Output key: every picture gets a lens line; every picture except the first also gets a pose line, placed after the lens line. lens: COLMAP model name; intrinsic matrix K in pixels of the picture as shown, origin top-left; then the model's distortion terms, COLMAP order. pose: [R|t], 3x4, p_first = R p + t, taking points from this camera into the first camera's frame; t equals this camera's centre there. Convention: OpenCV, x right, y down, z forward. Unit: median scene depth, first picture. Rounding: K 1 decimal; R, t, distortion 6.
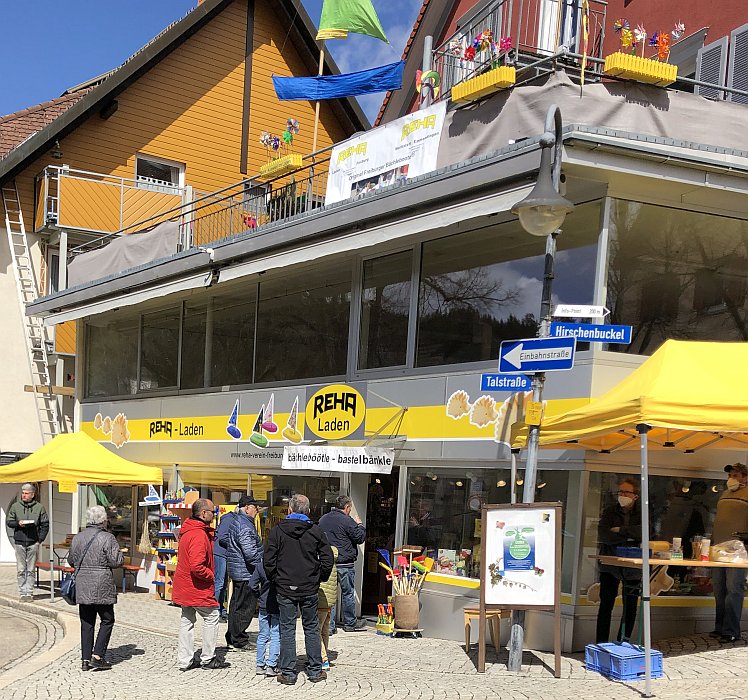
lens RADIAL K [[951.7, 0, 297.0], [0, 951.7, 561.1], [0, 0, 1]] dist [0.031703, 0.000000]
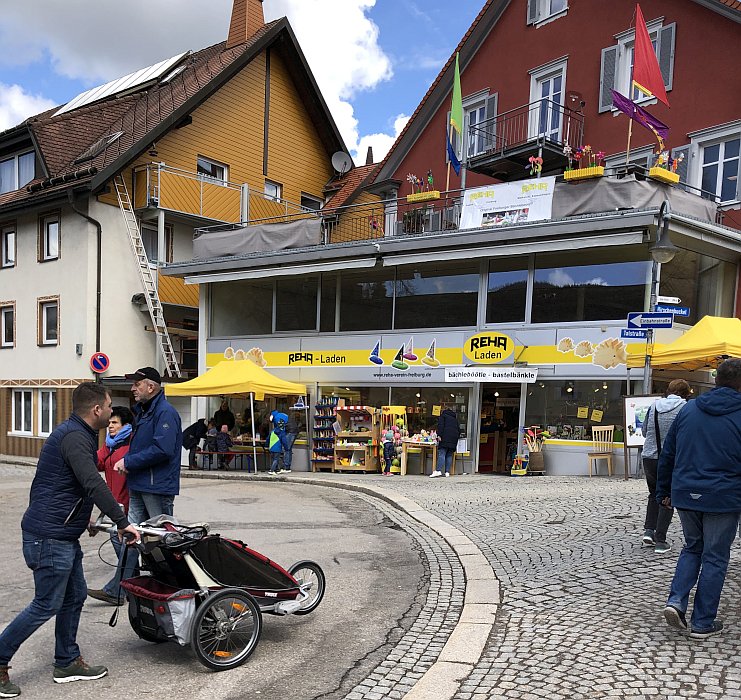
lens RADIAL K [[806.0, 0, 370.9], [0, 806.0, 493.5], [0, 0, 1]] dist [0.008455, 0.000000]
pose [[0.949570, -0.037510, 0.311303, -0.607829], [0.032700, 0.999252, 0.020659, 0.067389], [-0.311845, -0.009437, 0.950086, -0.311248]]
